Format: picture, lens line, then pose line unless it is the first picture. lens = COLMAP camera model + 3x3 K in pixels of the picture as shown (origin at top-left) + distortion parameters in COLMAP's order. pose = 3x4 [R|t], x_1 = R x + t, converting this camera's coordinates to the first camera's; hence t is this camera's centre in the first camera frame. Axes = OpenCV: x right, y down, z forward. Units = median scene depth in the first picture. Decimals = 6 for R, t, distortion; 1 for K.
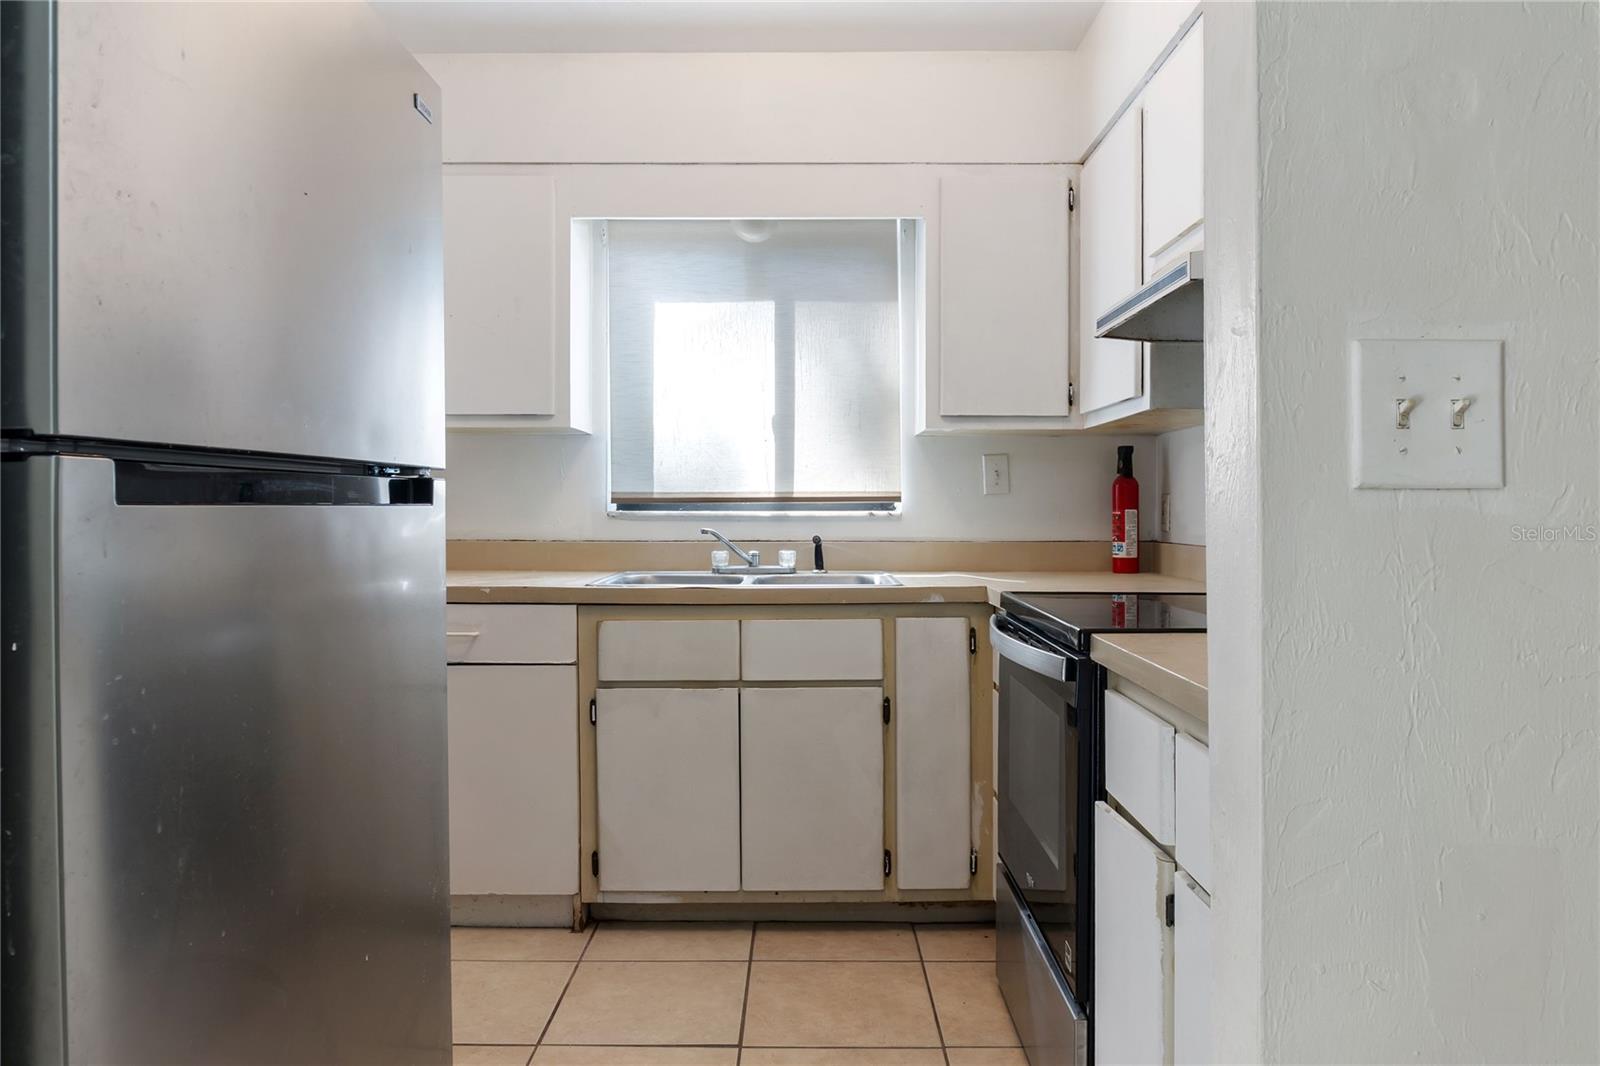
lens RADIAL K [[1079.7, 0, 796.3], [0, 1079.7, 507.7], [0, 0, 1]] dist [-0.029582, 0.006943]
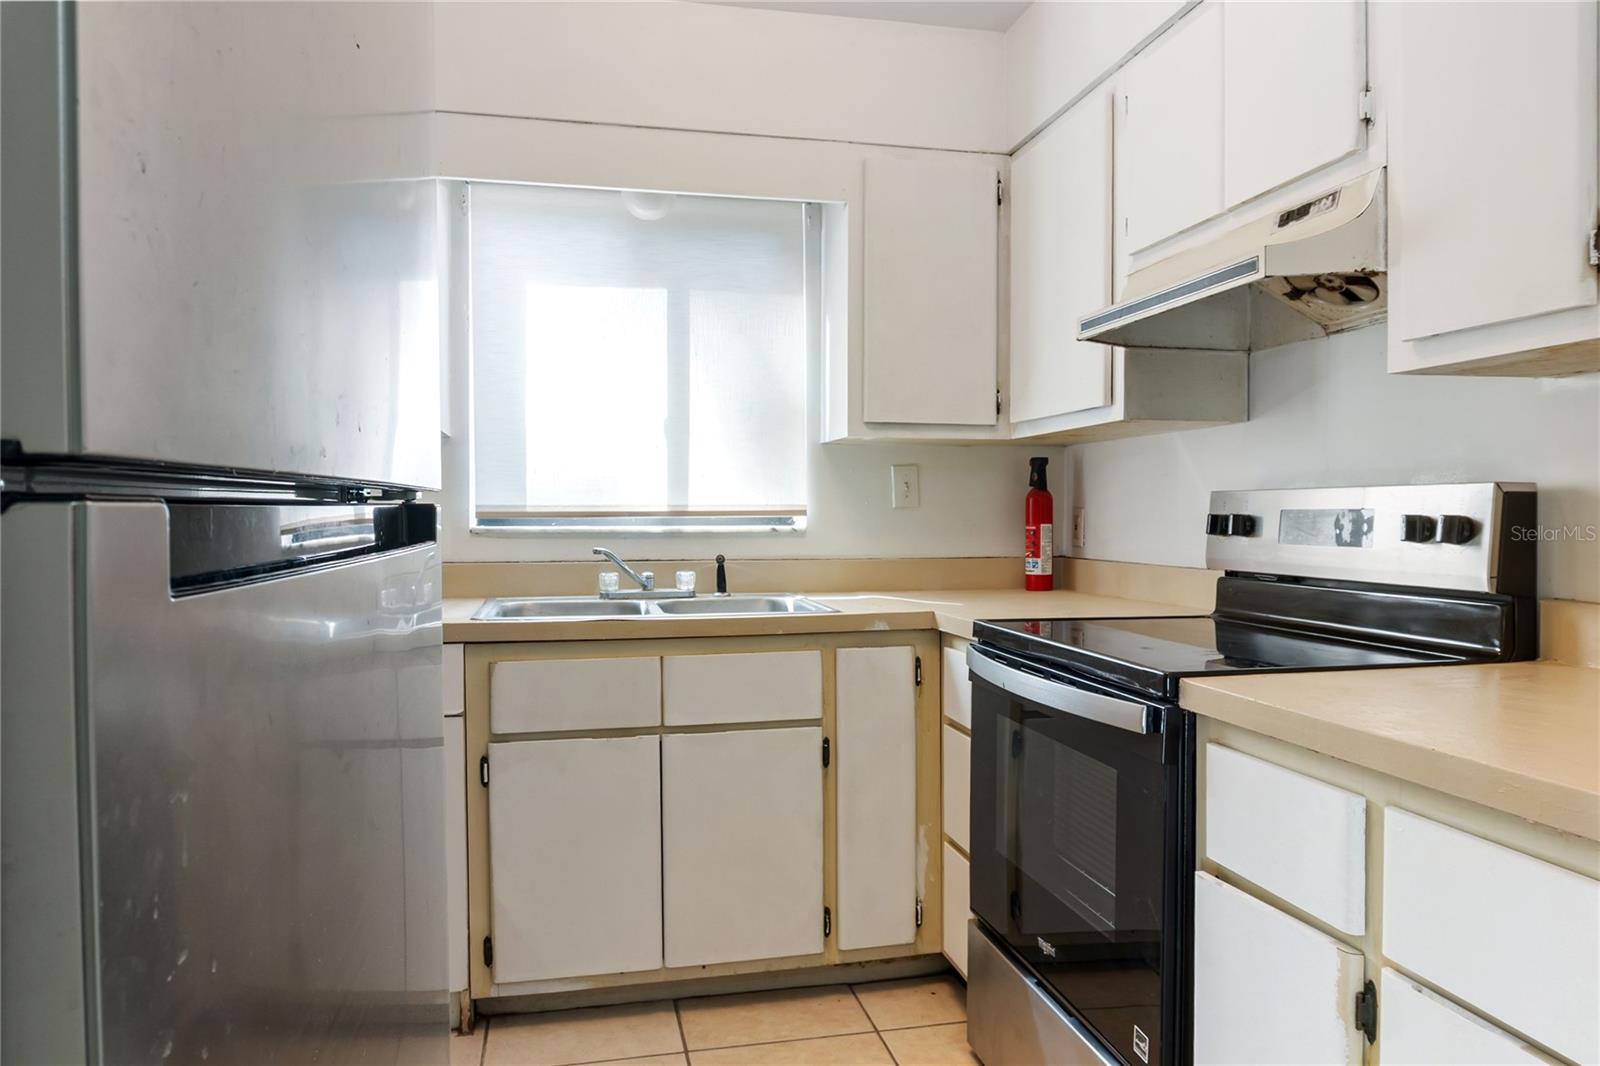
lens RADIAL K [[1079.7, 0, 791.6], [0, 1079.7, 525.9], [0, 0, 1]] dist [-0.029582, 0.006943]
pose [[0.975154, -0.004061, 0.221492, -0.140177], [0.000854, 0.999893, 0.014573, -0.012354], [-0.221527, -0.014022, 0.975053, 0.137805]]
